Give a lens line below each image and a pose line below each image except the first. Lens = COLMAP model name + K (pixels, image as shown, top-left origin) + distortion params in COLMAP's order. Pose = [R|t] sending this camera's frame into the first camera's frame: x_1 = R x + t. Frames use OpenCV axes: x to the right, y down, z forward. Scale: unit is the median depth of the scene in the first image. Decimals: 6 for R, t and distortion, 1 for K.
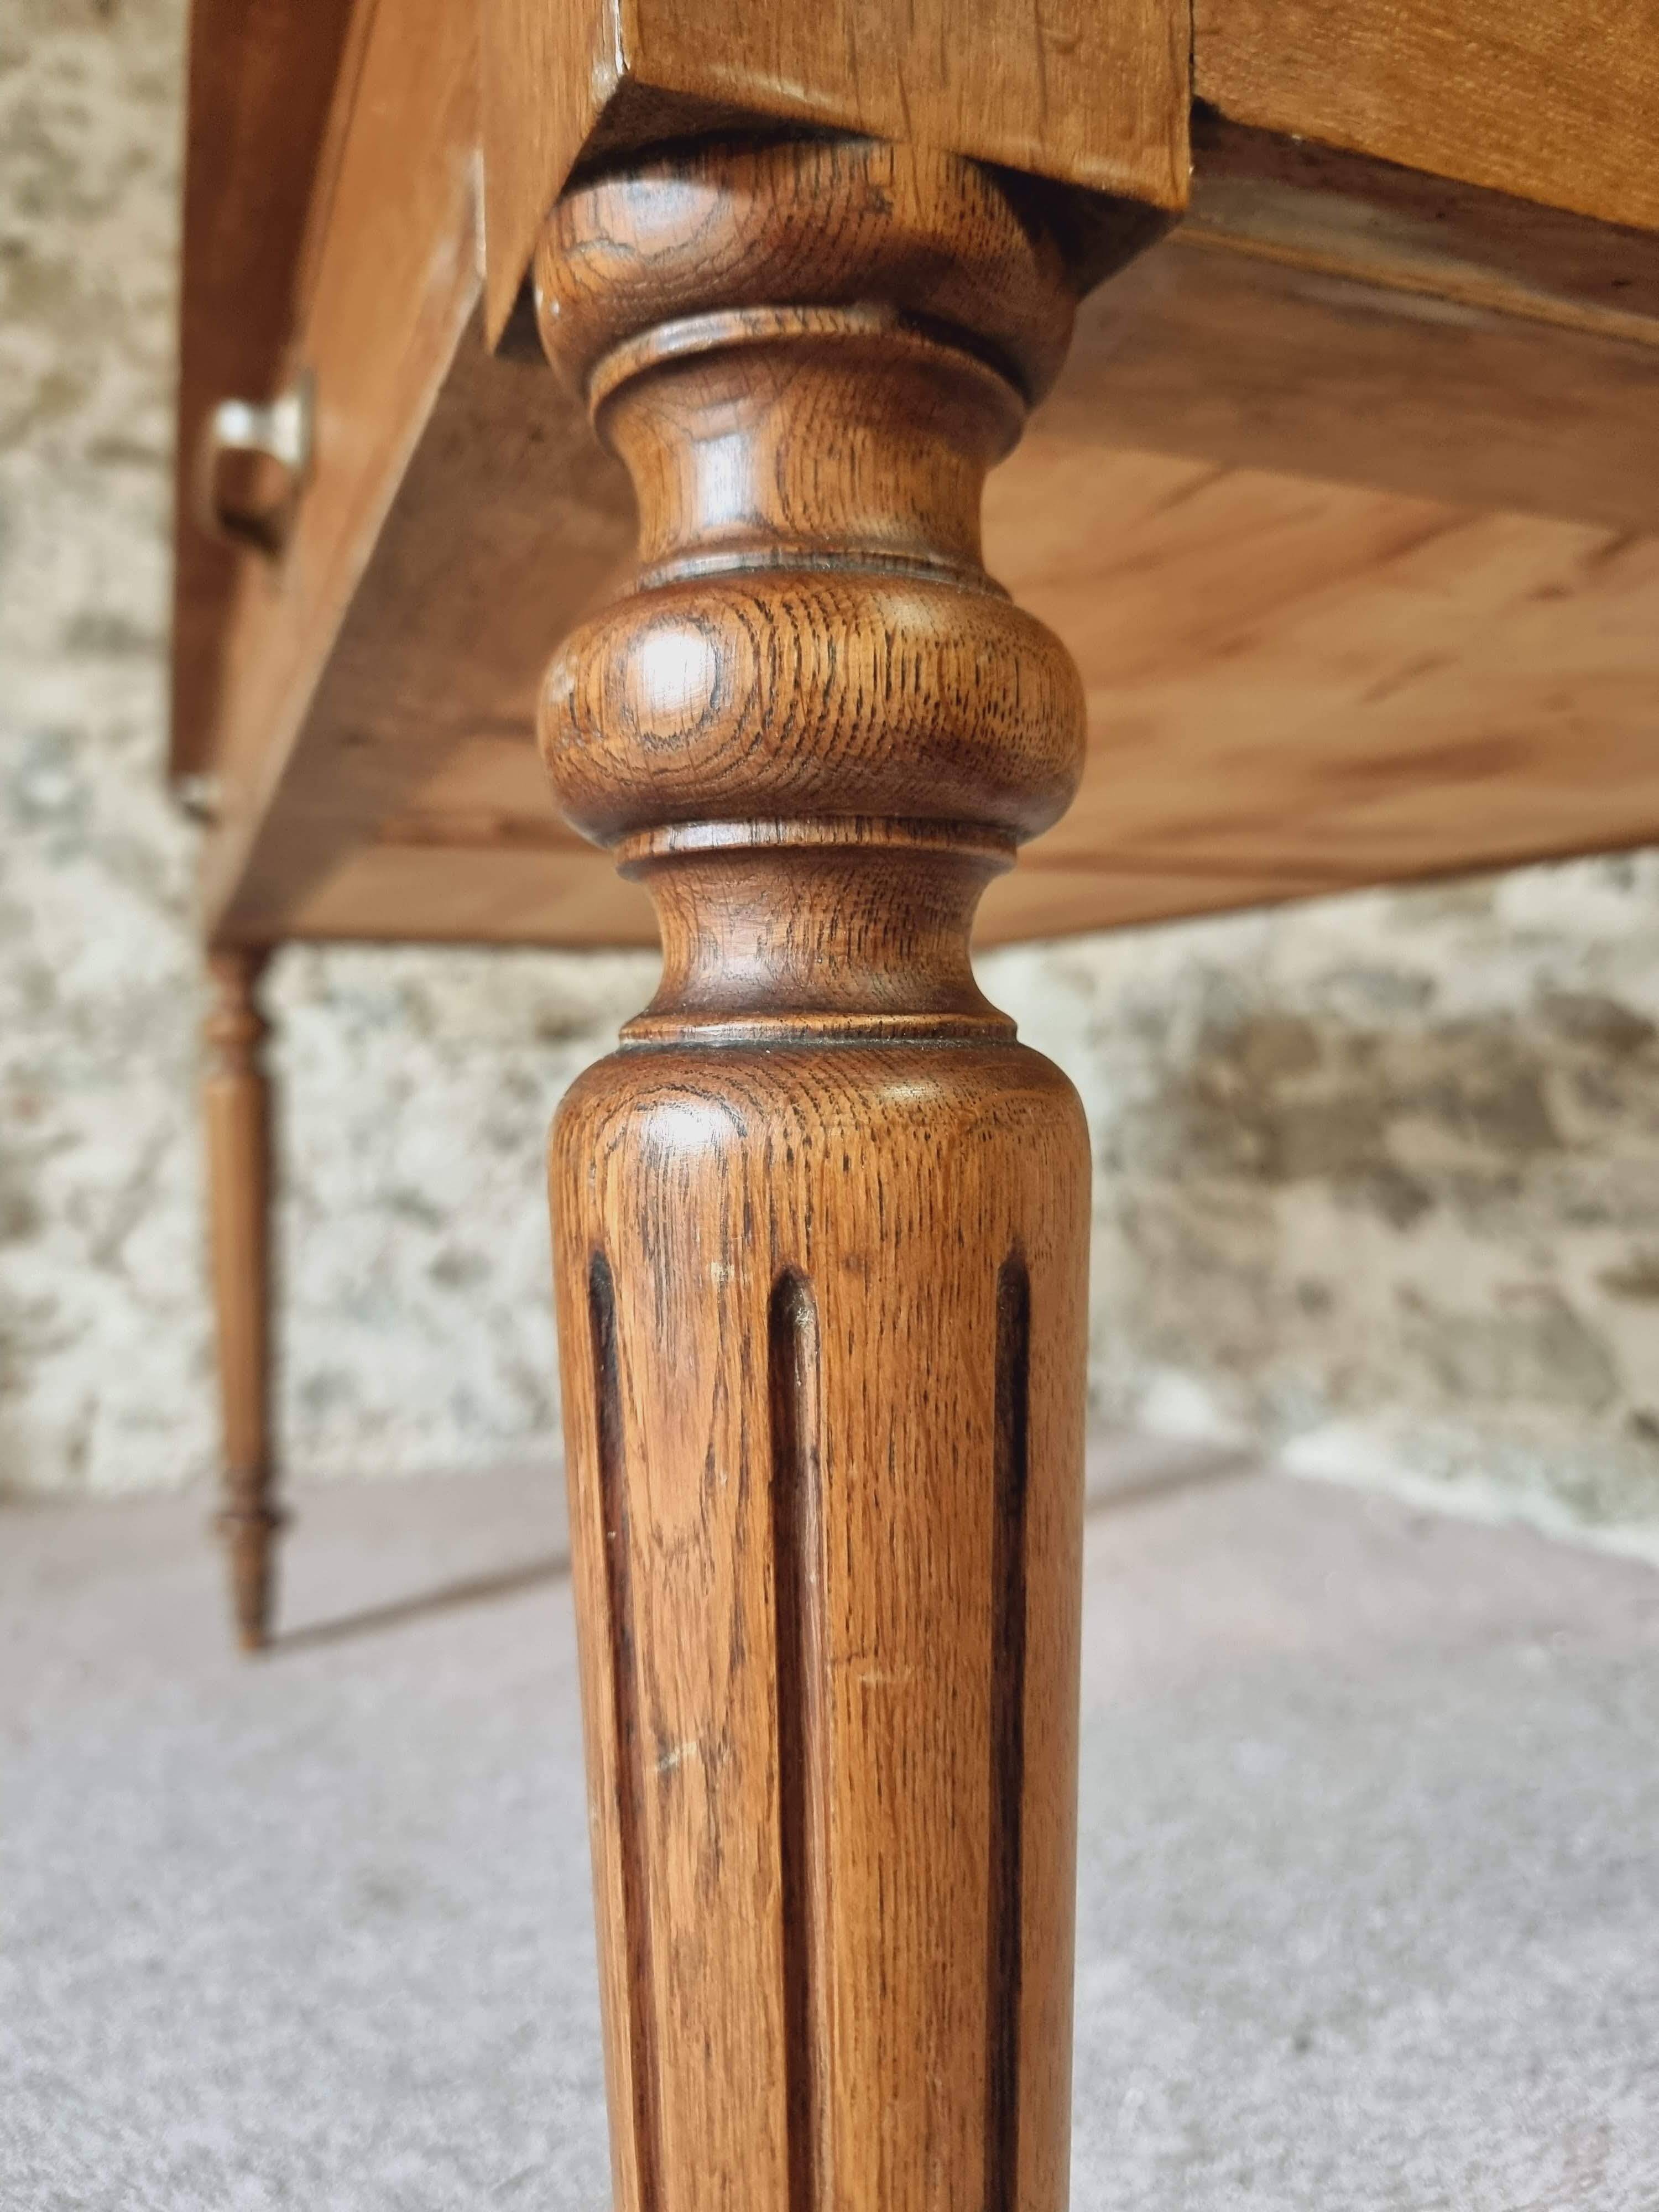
lens RADIAL K [[1636.9, 0, 838.6], [0, 1636.9, 1102.5], [0, 0, 1]] dist [-0.003111, -0.010484]
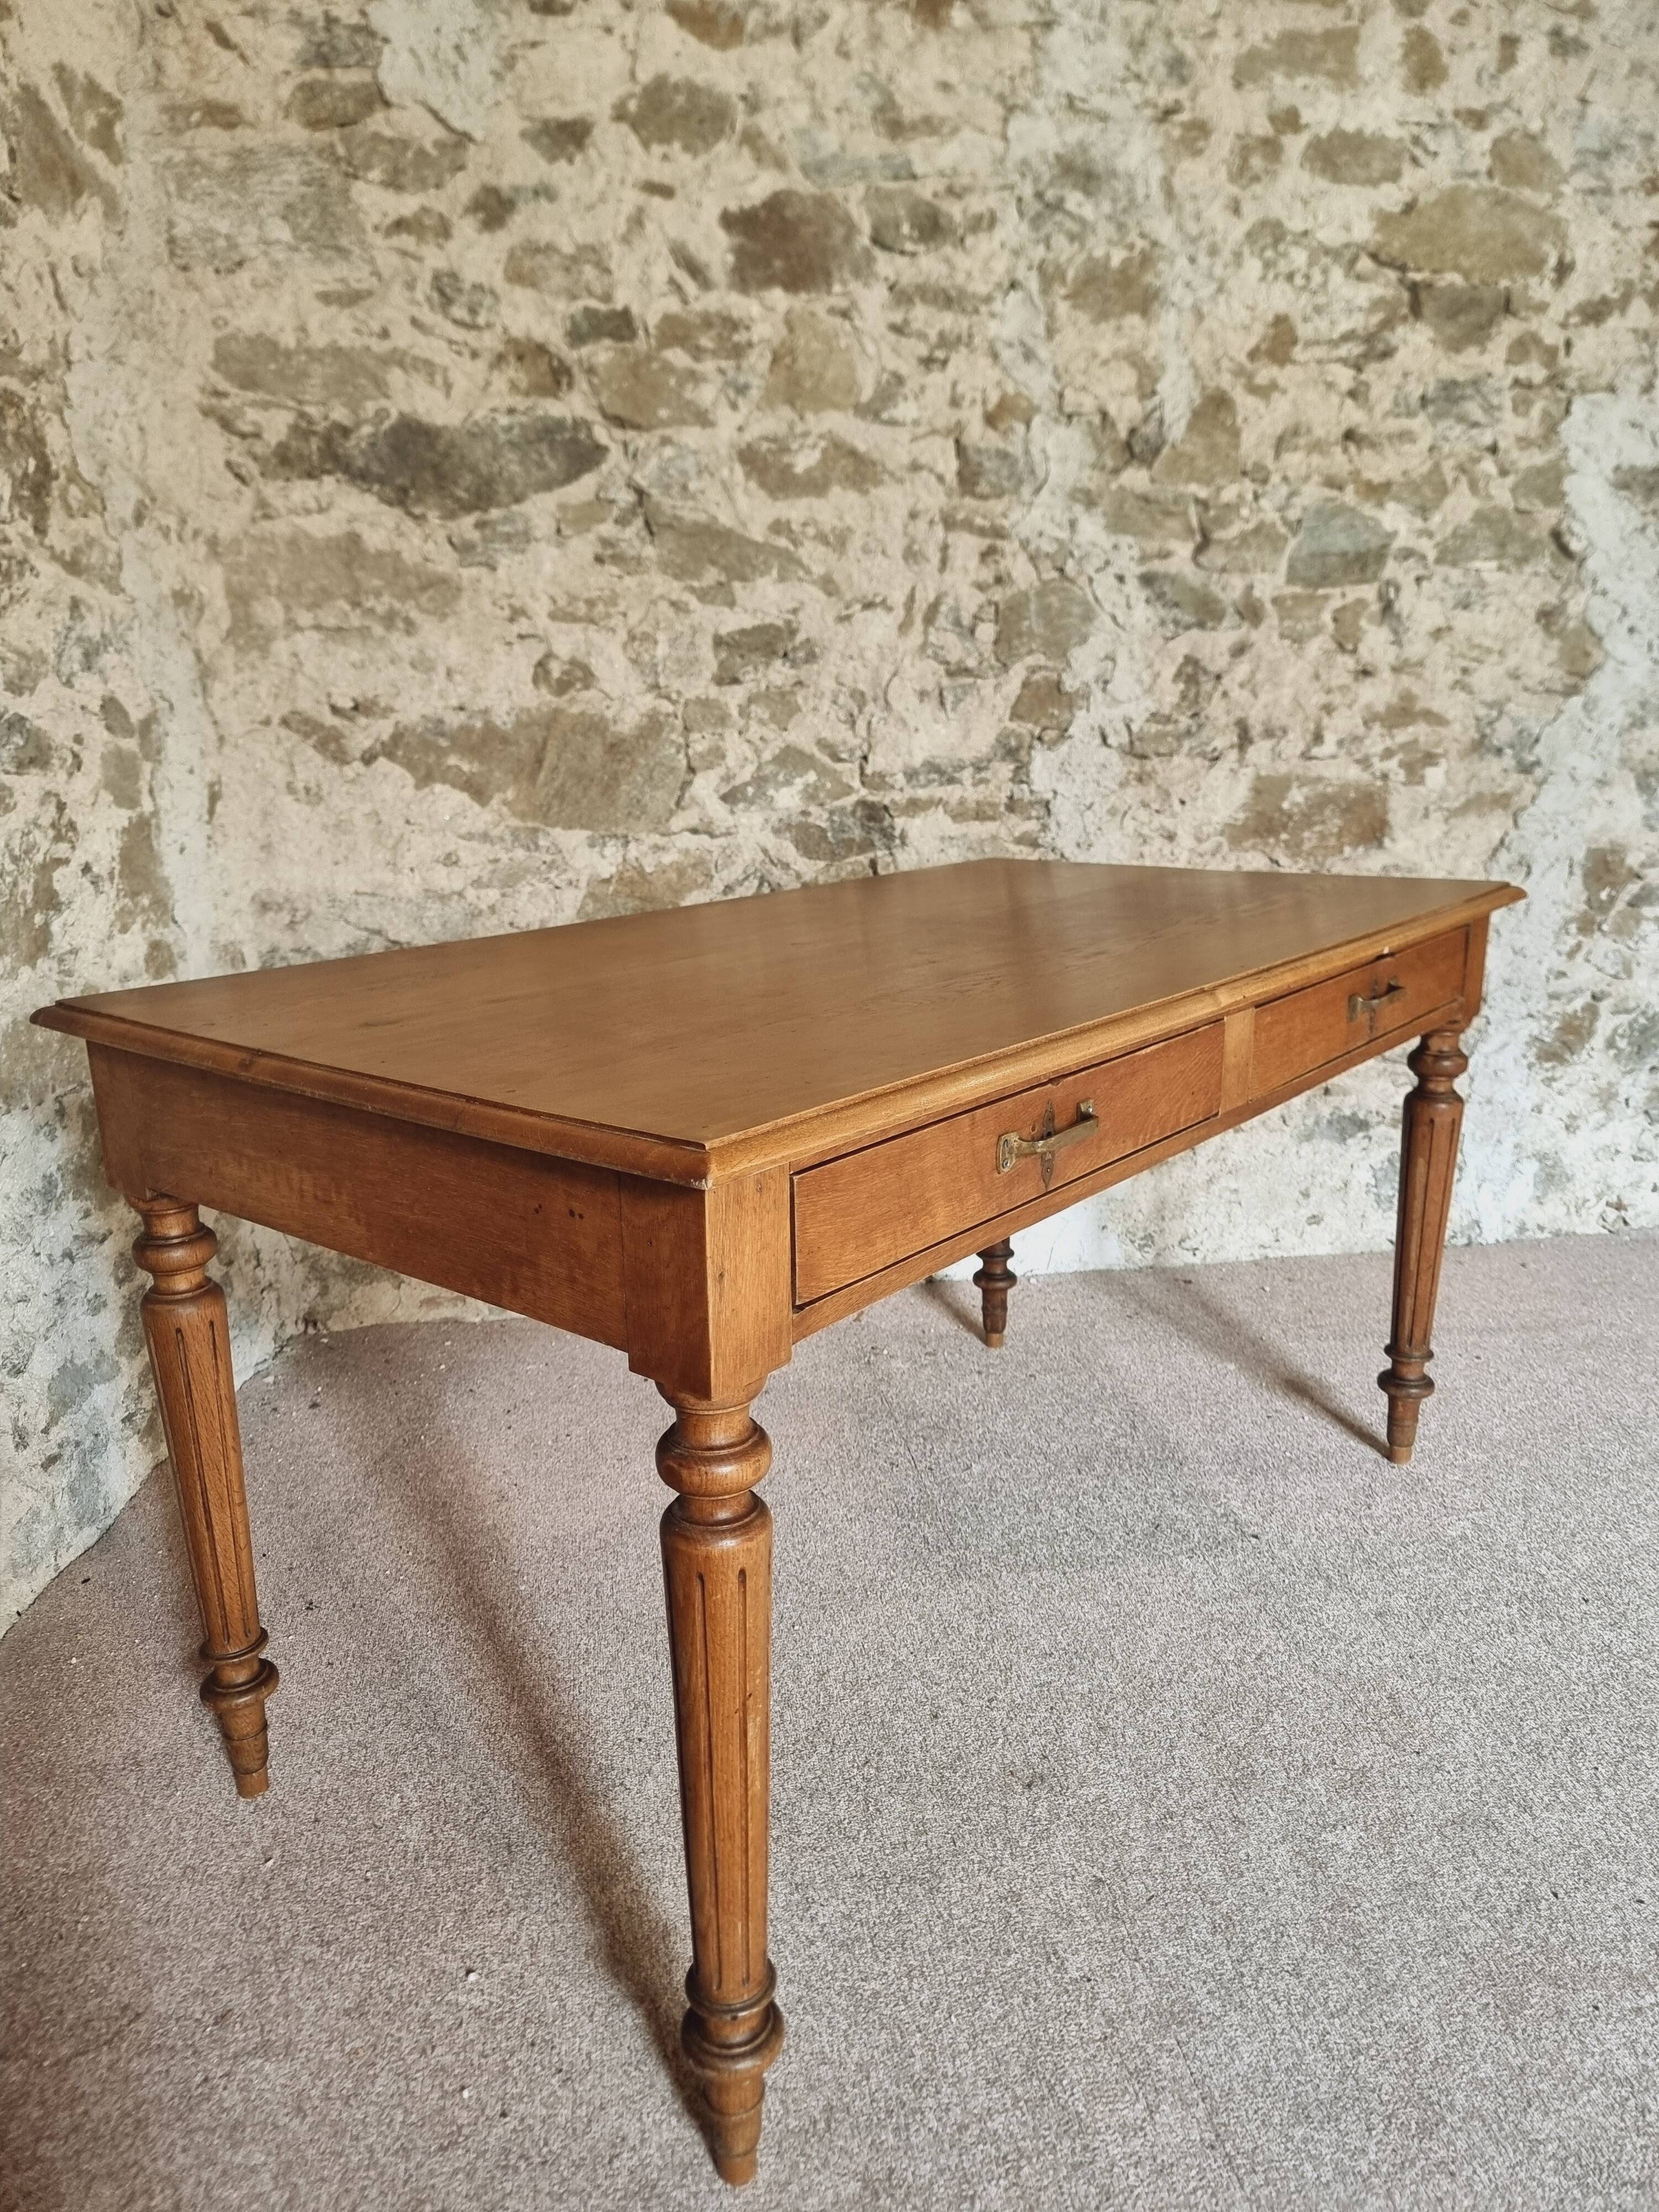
lens RADIAL K [[1548.8, 0, 829.0], [0, 1548.8, 1124.7], [0, 0, 1]] dist [0.055415, -0.053725]
pose [[0.323264, -0.249440, 0.912842, -0.934363], [0.026305, 0.966630, 0.254823, -0.304642], [-0.945943, -0.058363, 0.319038, 0.453577]]
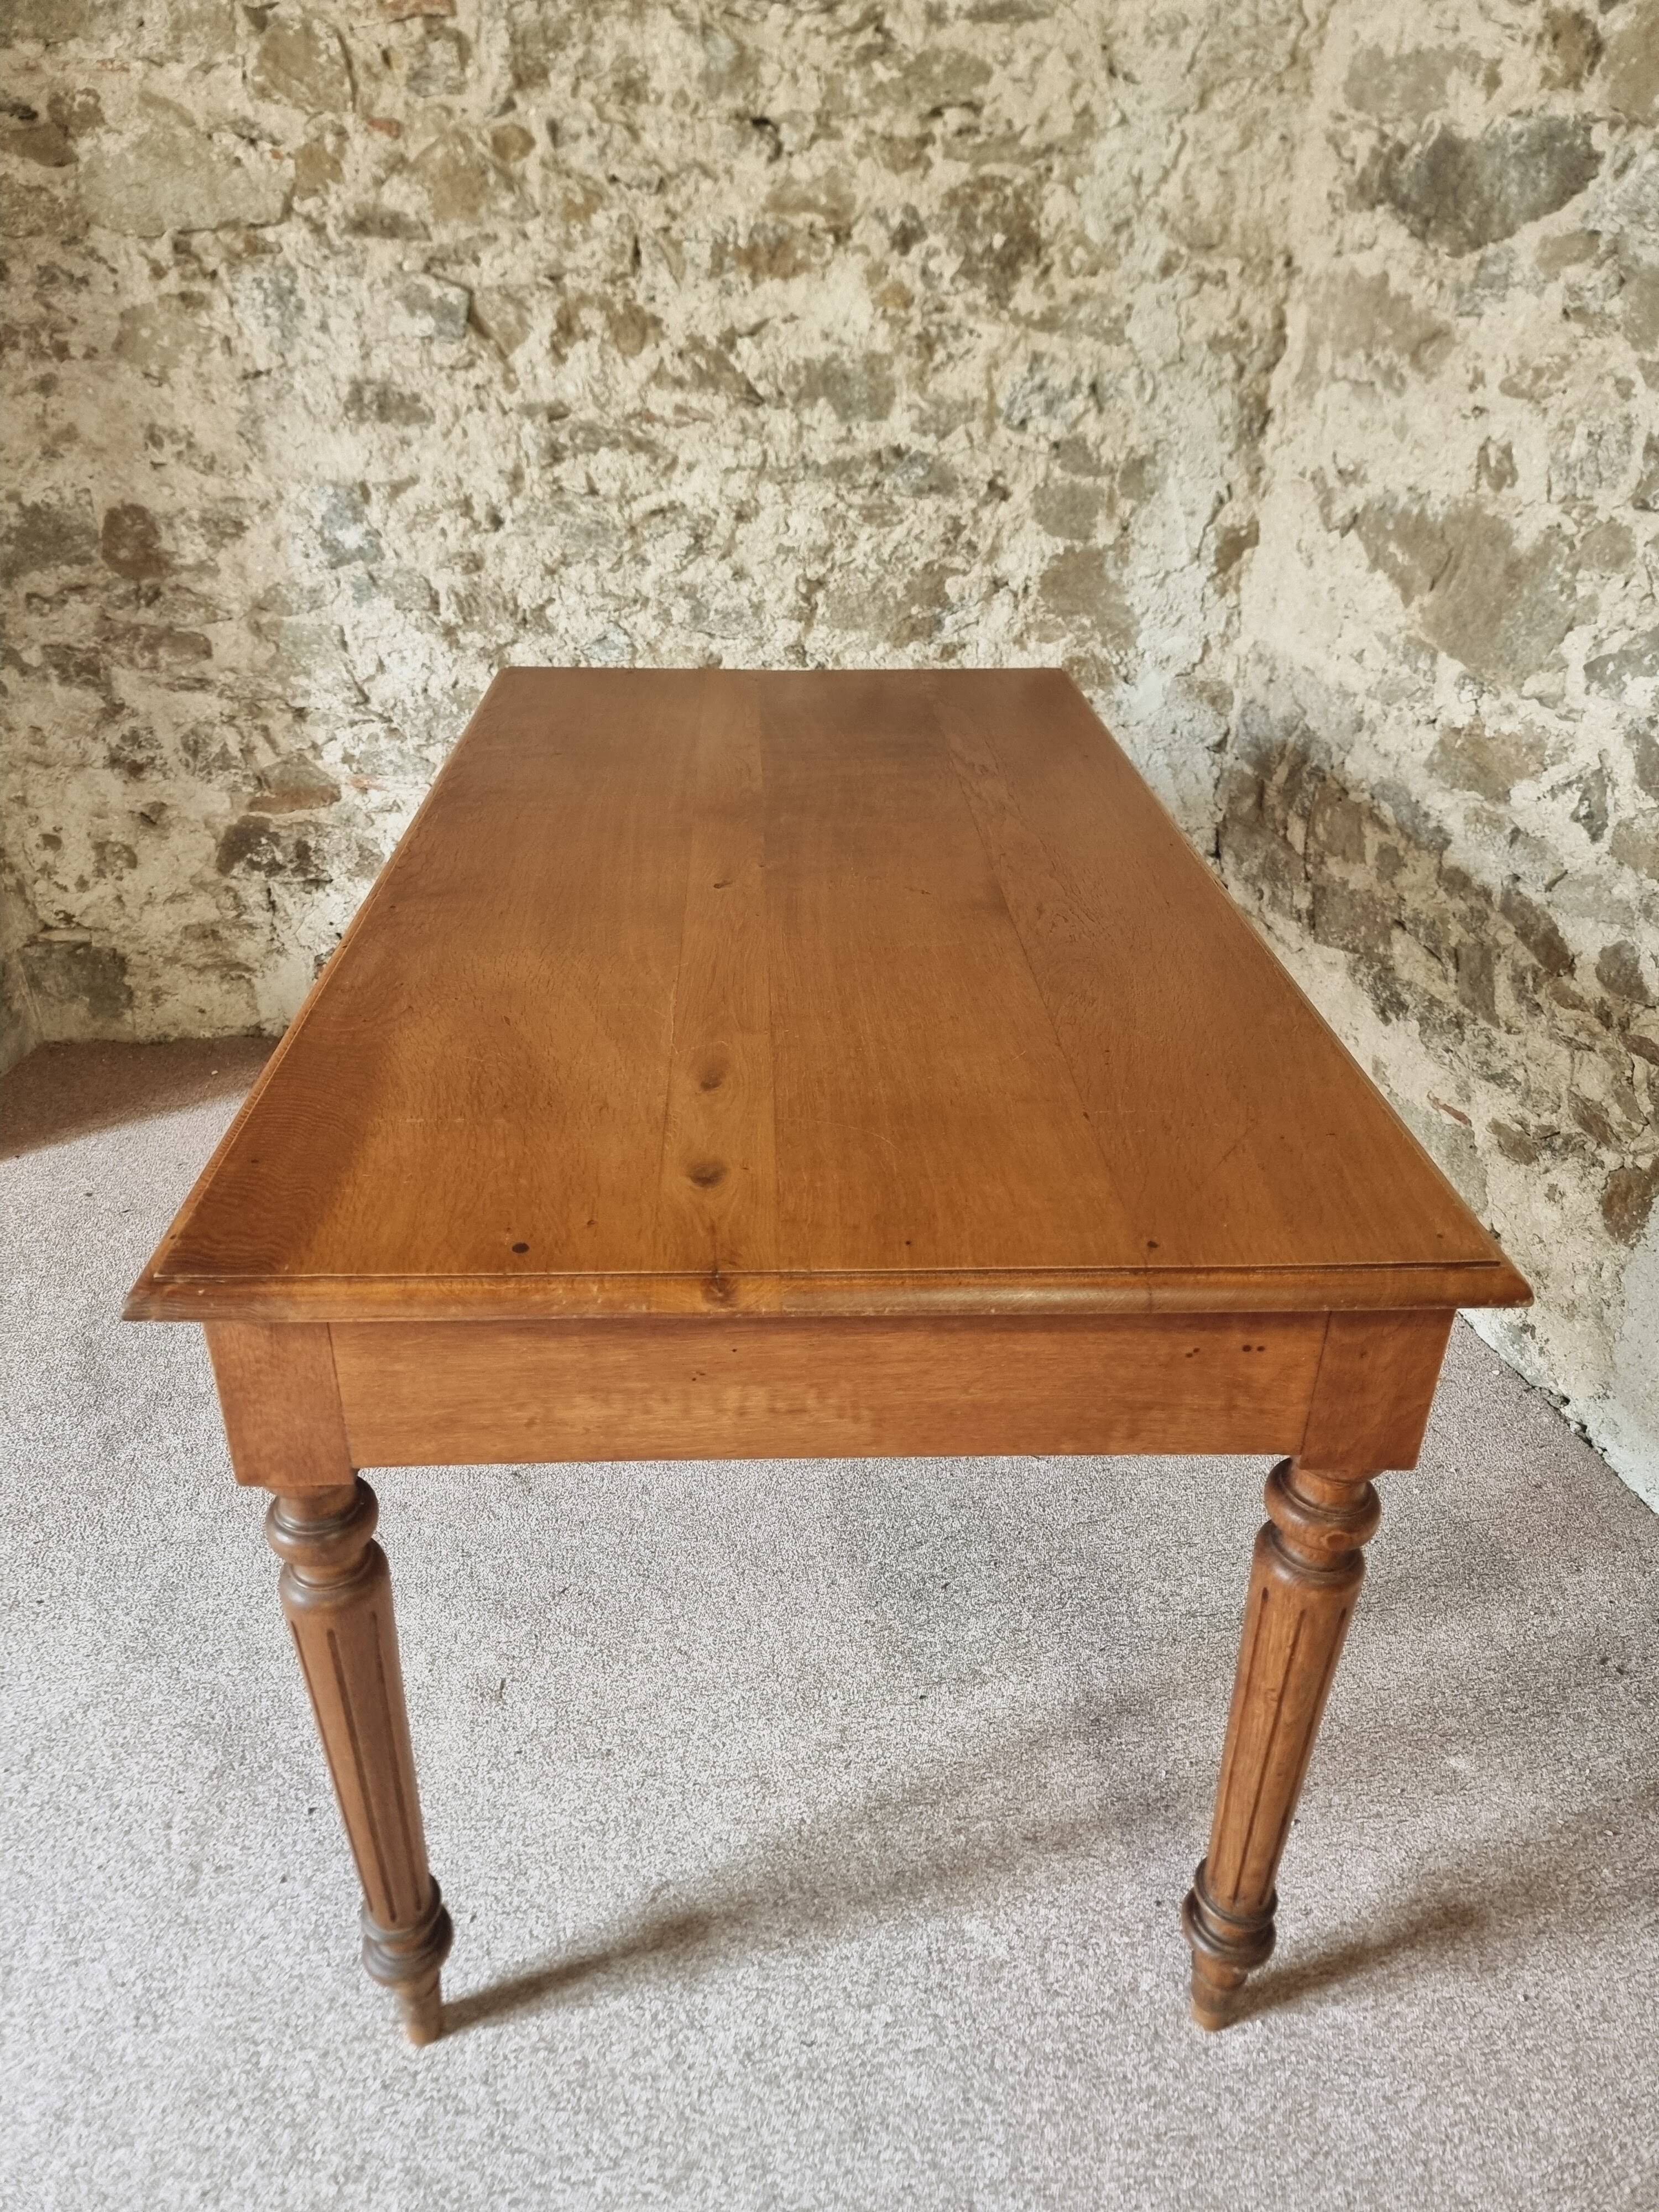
lens RADIAL K [[1554.9, 0, 800.8], [0, 1554.9, 1105.0], [0, 0, 1]] dist [0.067267, -0.060145]
pose [[0.962190, 0.153065, -0.225304, 0.227931], [-0.029638, 0.881090, 0.472018, -0.461634], [0.270763, -0.447494, 0.852313, -0.159002]]
